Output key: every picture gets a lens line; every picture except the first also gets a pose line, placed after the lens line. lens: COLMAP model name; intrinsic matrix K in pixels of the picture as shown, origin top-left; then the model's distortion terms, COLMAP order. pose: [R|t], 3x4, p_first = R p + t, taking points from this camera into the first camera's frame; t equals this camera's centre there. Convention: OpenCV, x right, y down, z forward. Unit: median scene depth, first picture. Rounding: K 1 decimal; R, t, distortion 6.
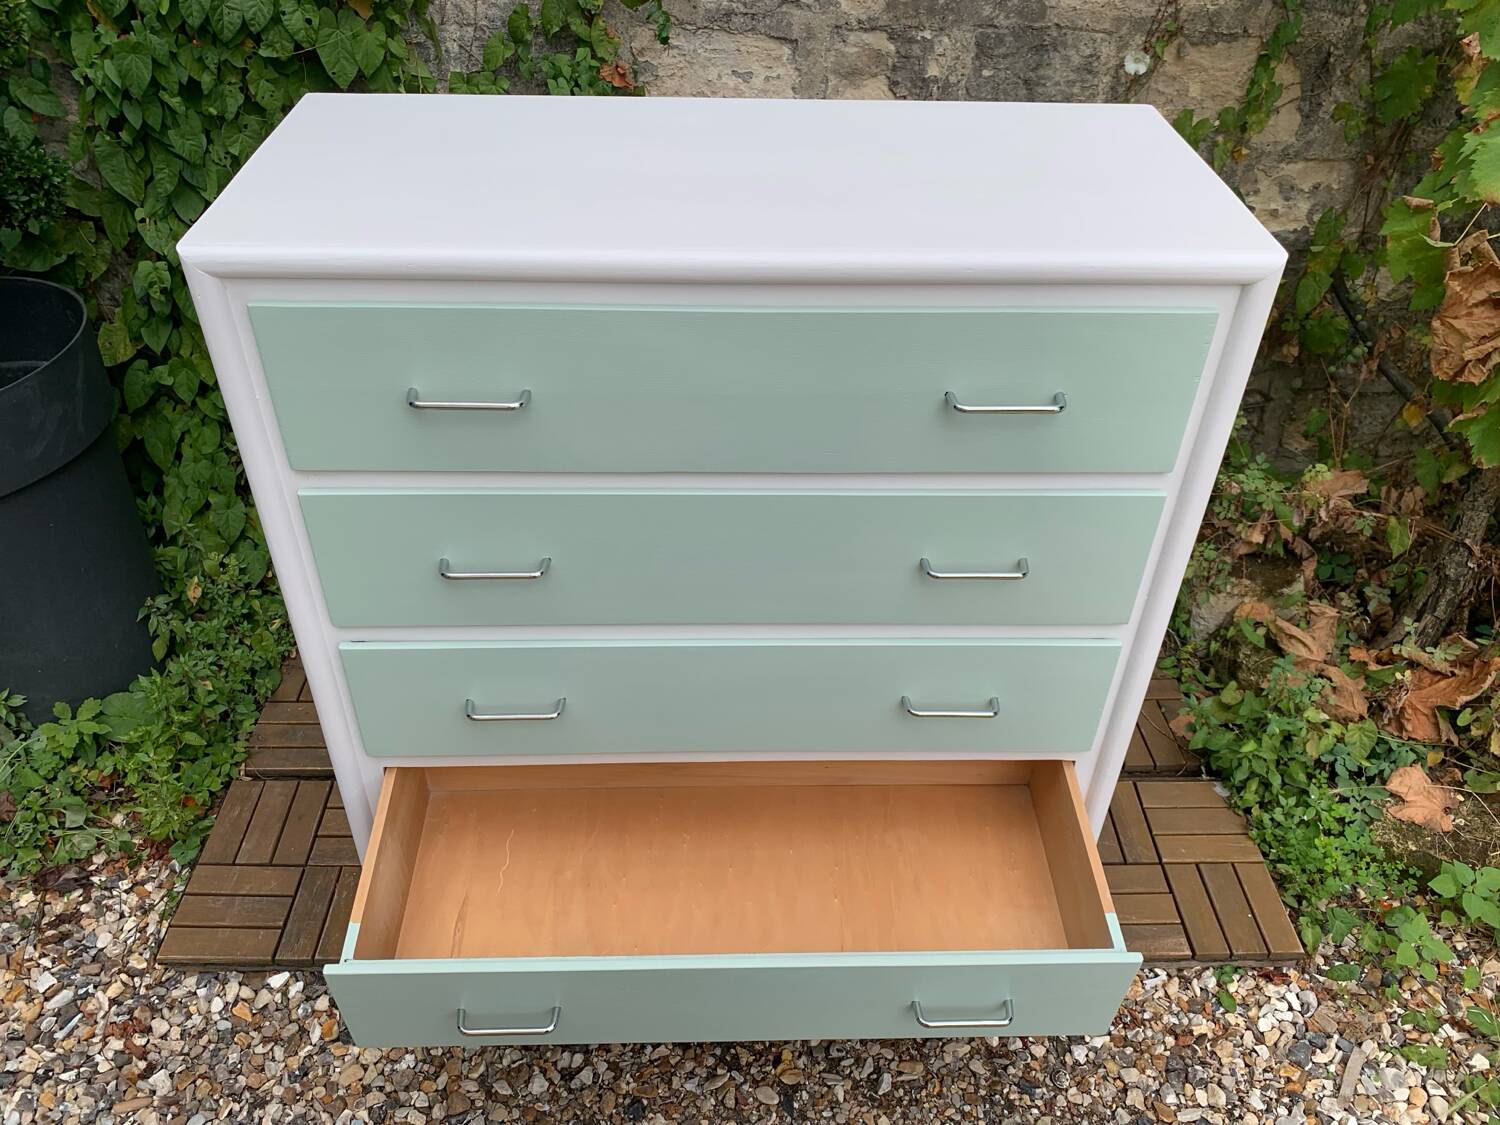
lens RADIAL K [[1173.0, 0, 750.0], [0, 1173.0, 562.5], [0, 0, 1]] dist [-0.001350, 0.004940]
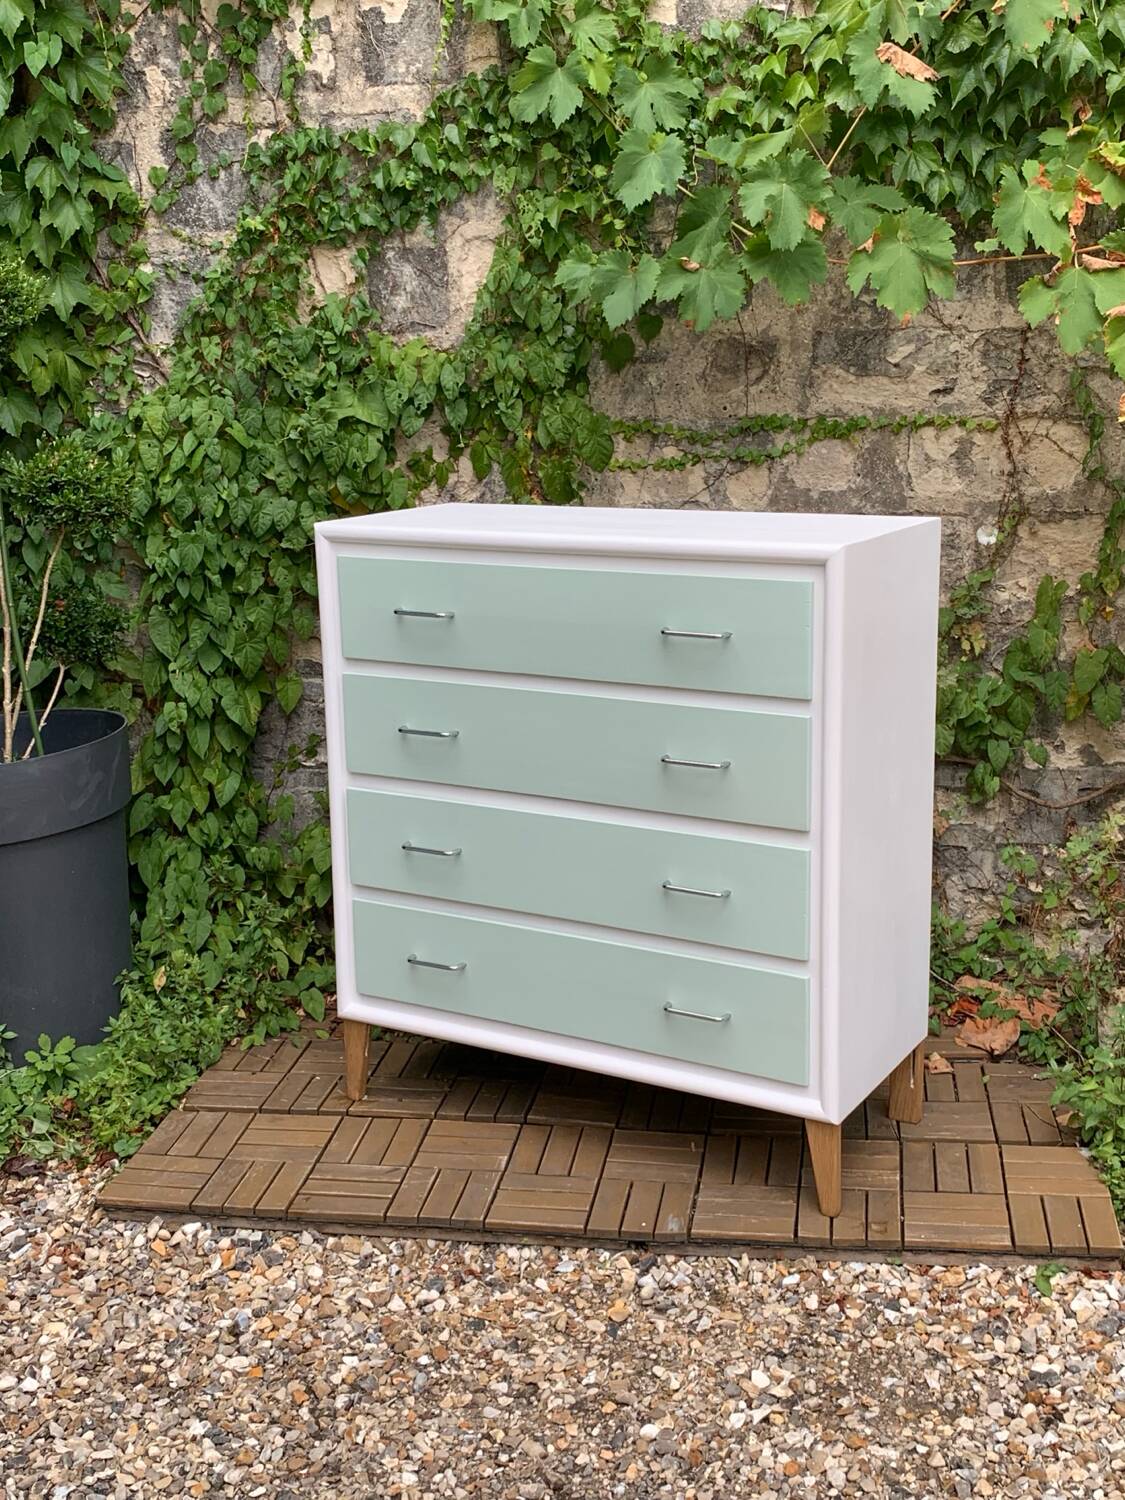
lens RADIAL K [[1766.2, 0, 563.0], [0, 1766.2, 743.4], [0, 0, 1]] dist [0.164766, -0.503616]
pose [[0.981095, -0.013133, -0.193081, 0.306896], [-0.066485, 0.914098, -0.400005, 0.609498], [0.181748, 0.405280, 0.895944, -0.712597]]
